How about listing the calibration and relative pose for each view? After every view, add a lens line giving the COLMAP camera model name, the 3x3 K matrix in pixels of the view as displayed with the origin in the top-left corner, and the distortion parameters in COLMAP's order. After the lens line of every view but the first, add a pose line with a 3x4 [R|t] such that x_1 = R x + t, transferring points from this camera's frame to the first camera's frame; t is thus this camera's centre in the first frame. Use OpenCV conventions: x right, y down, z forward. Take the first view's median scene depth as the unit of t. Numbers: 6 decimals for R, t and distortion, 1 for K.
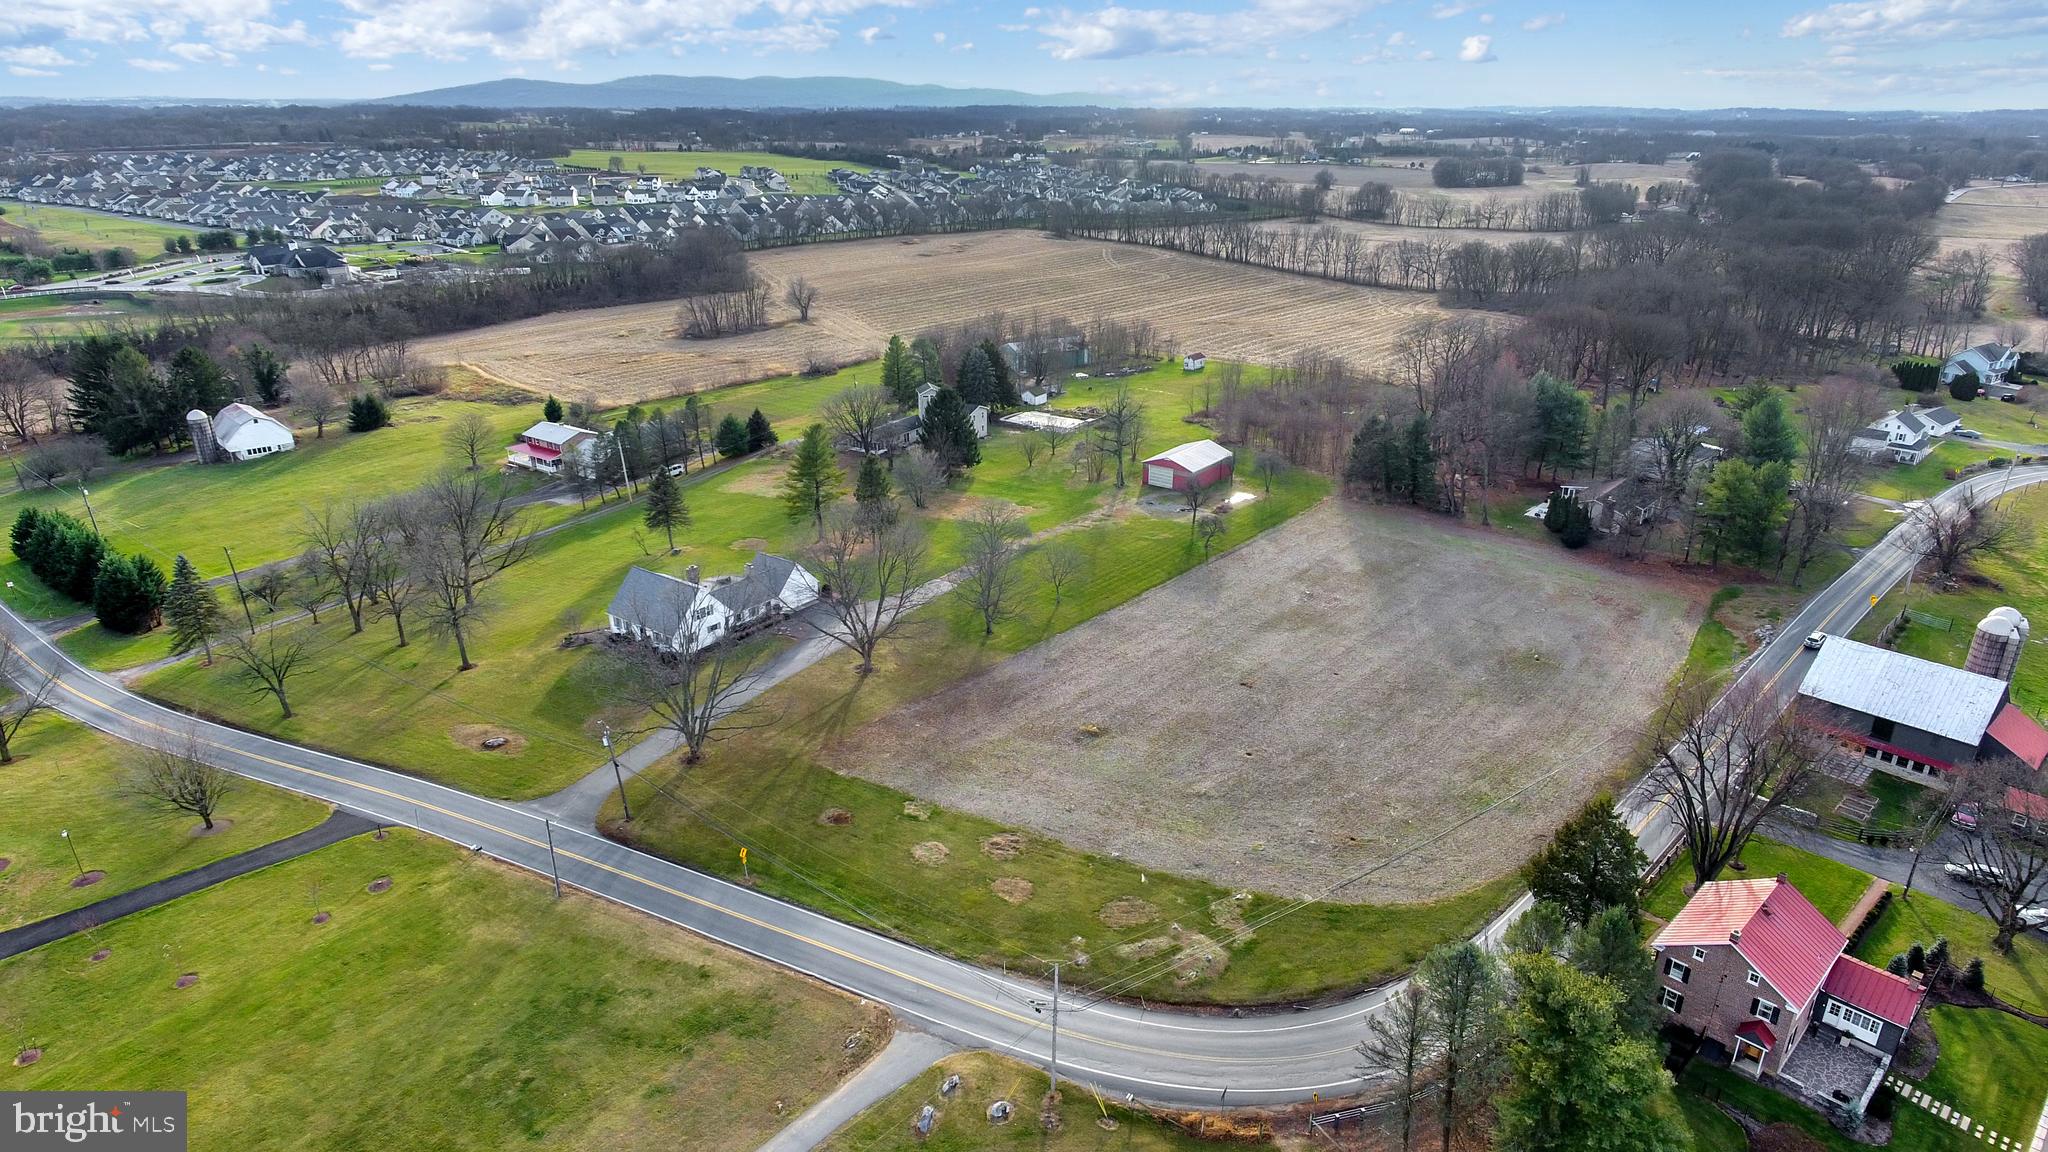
lens RADIAL K [[1200.5, 0, 1039.5], [0, 1200.5, 579.2], [0, 0, 1]] dist [0.003984, -0.001806]
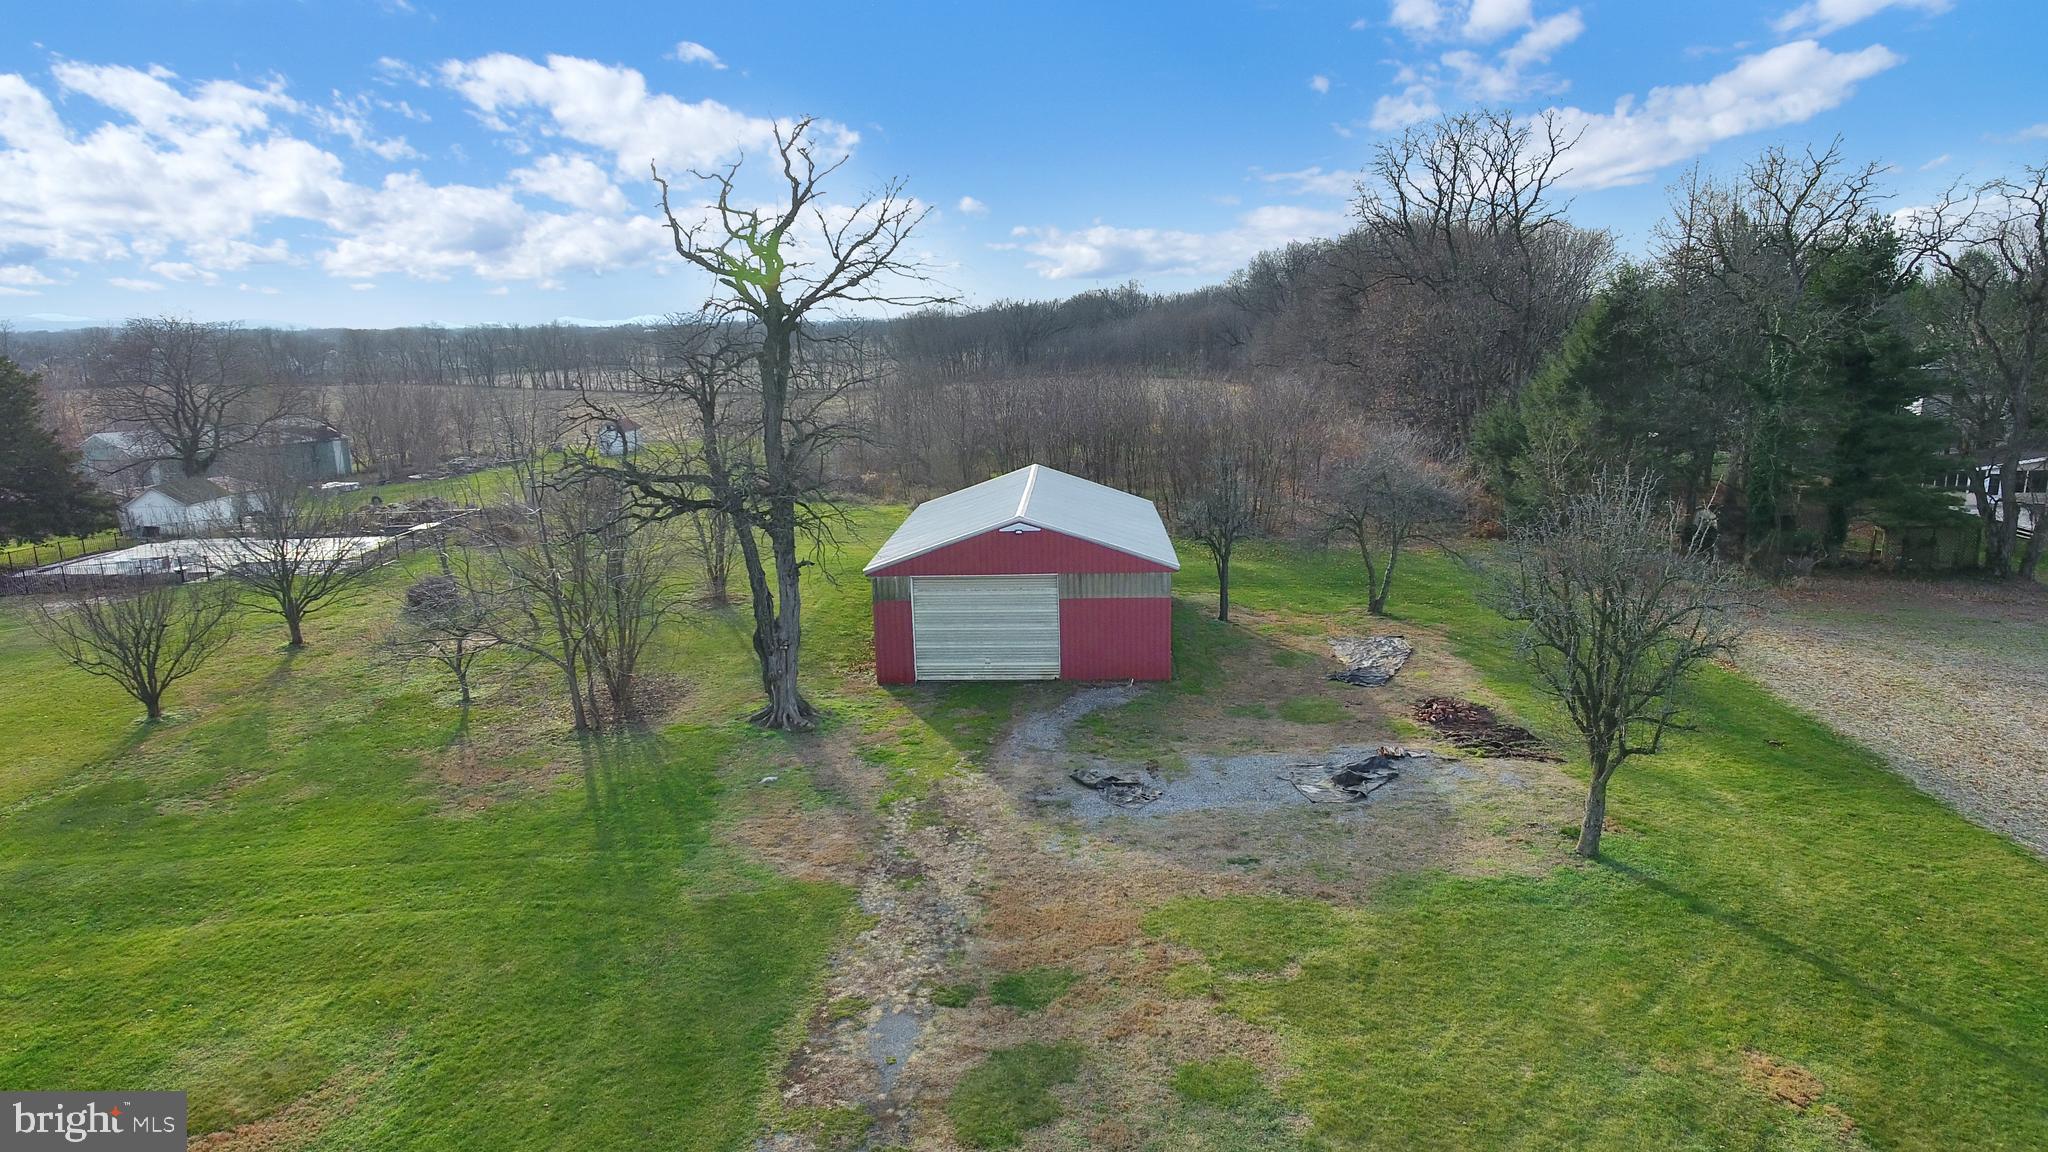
lens RADIAL K [[1200.5, 0, 1039.5], [0, 1200.5, 579.2], [0, 0, 1]] dist [0.003984, -0.001806]
pose [[0.824368, -0.141589, 0.548060, 0.006079], [0.230332, 0.968336, -0.096291, -0.072498], [-0.517072, 0.205615, 0.830878, 0.834205]]
